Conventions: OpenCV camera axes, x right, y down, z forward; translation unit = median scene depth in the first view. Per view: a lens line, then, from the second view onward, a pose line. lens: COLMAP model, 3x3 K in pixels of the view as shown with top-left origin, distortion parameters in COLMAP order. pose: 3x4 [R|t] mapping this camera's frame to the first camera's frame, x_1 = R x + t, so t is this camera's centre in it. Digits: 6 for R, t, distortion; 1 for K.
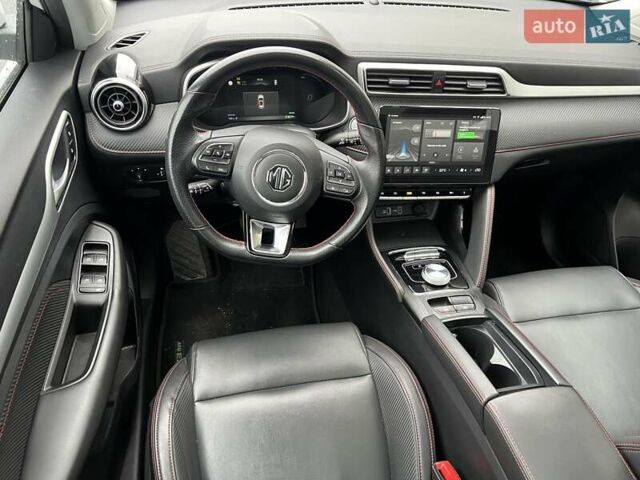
lens RADIAL K [[474.3, 0, 307.9], [0, 474.3, 239.4], [0, 0, 1]] dist [0.019238, 0.000318]
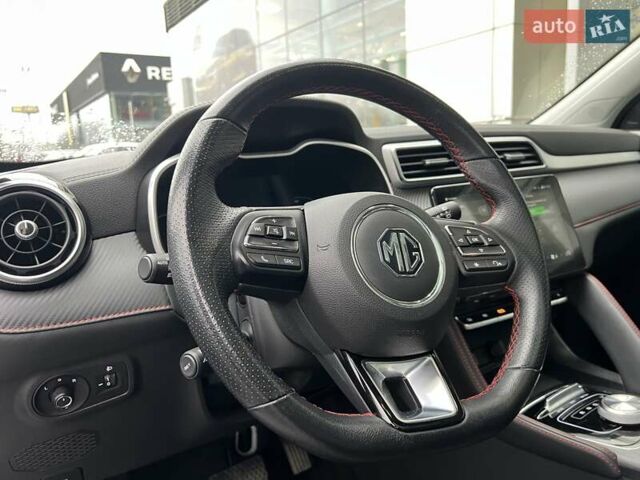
lens RADIAL K [[498.5, 0, 320.0], [0, 498.5, 240.0], [0, 0, 1]] dist [0.004301, 0.001936]
pose [[0.915580, -0.195233, 0.351565, -0.262900], [0.354656, 0.804122, -0.477081, 0.070251], [-0.189559, 0.561491, 0.805478, 0.463418]]
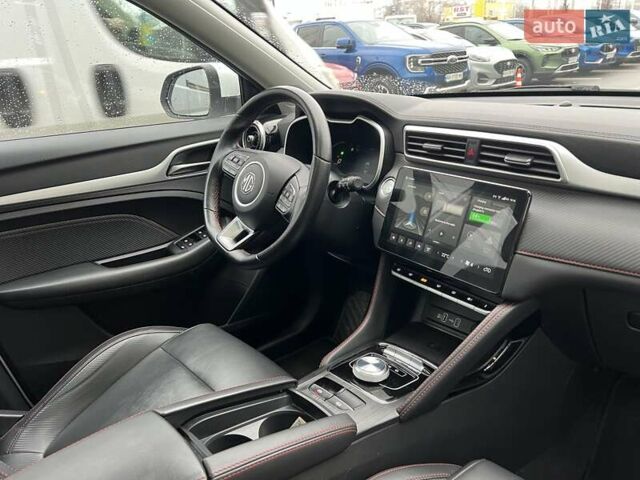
lens RADIAL K [[448.9, 0, 320.0], [0, 448.9, 240.0], [0, 0, 1]] dist [0.002968, 0.000774]
pose [[0.514916, 0.221399, -0.828157, 0.801673], [-0.503525, 0.859968, -0.083168, -0.003322], [0.693775, 0.459823, 0.554291, 0.452354]]
